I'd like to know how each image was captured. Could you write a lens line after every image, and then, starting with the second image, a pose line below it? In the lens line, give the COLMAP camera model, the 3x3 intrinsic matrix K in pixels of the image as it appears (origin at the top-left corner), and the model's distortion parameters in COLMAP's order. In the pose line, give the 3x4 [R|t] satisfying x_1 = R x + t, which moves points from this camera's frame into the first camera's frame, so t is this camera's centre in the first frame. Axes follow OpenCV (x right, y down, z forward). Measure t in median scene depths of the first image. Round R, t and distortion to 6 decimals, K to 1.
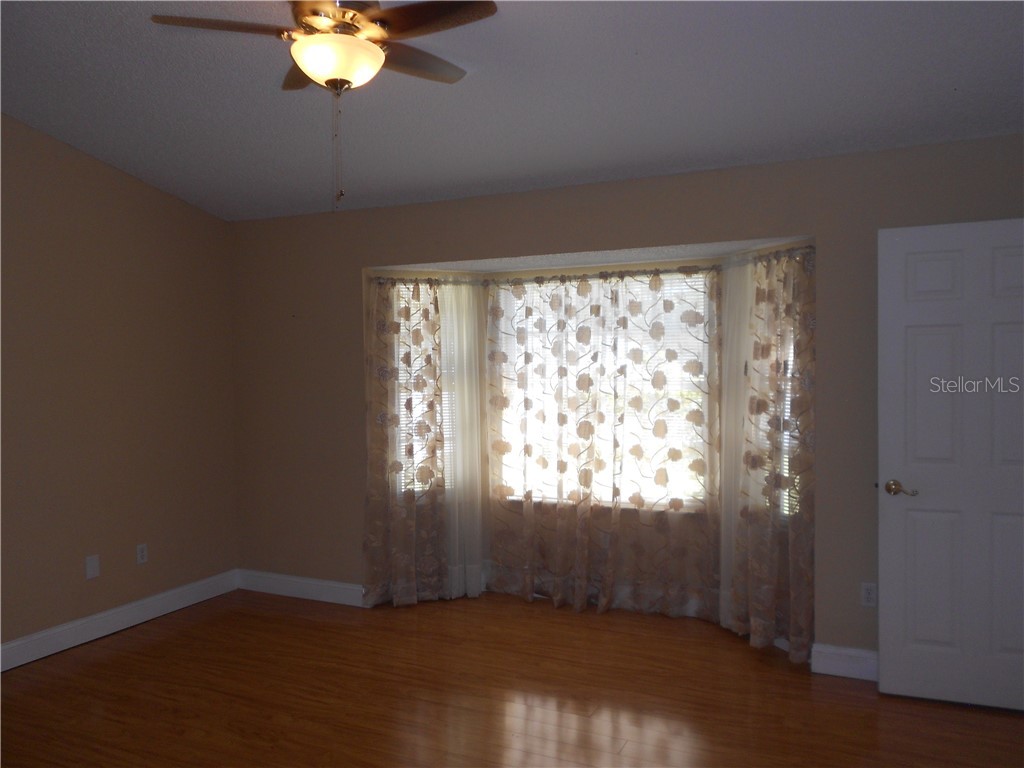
lens RADIAL K [[786.2, 0, 512.0], [0, 786.2, 385.7], [0, 0, 1]] dist [-0.007129, 0.002745]
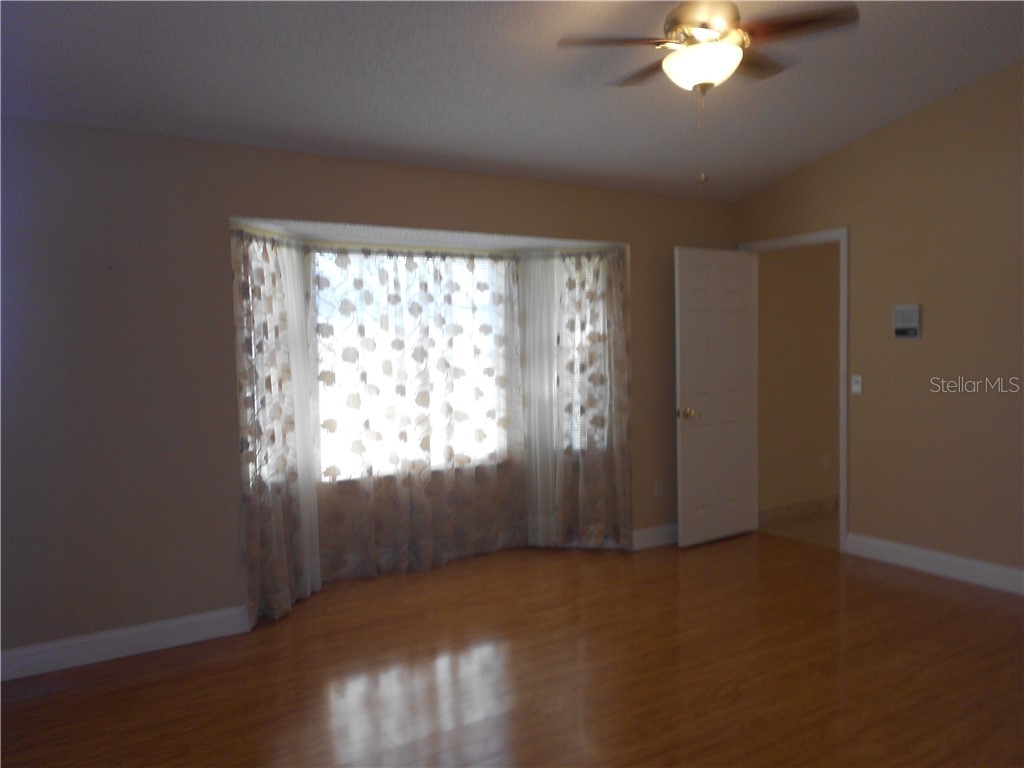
lens RADIAL K [[786.2, 0, 541.3], [0, 786.2, 391.2], [0, 0, 1]] dist [-0.007129, 0.002745]
pose [[0.526886, -0.054798, 0.848168, -0.720499], [0.032167, 0.998490, 0.044528, 0.003303], [-0.849327, 0.003822, 0.527853, 0.305166]]
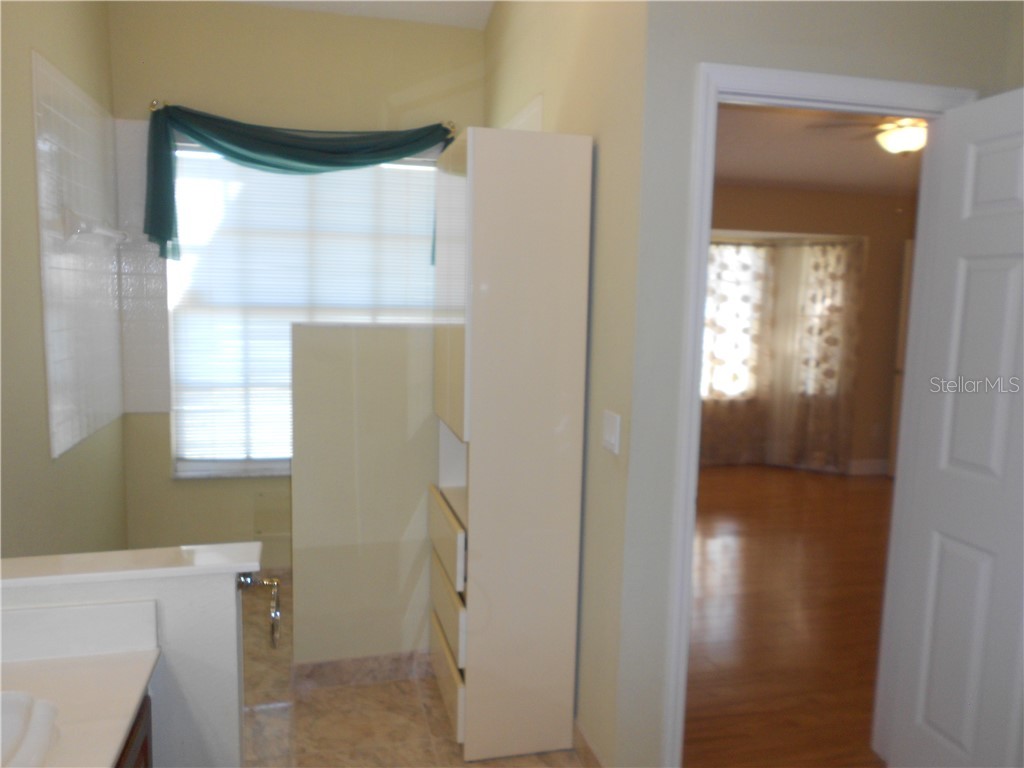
lens RADIAL K [[786.2, 0, 516.9], [0, 786.2, 389.9], [0, 0, 1]] dist [-0.007129, 0.002745]
pose [[0.789099, -0.051867, 0.612073, -1.080660], [-0.014968, 0.994509, 0.103571, -0.013552], [-0.614084, -0.090889, 0.783990, 0.038384]]
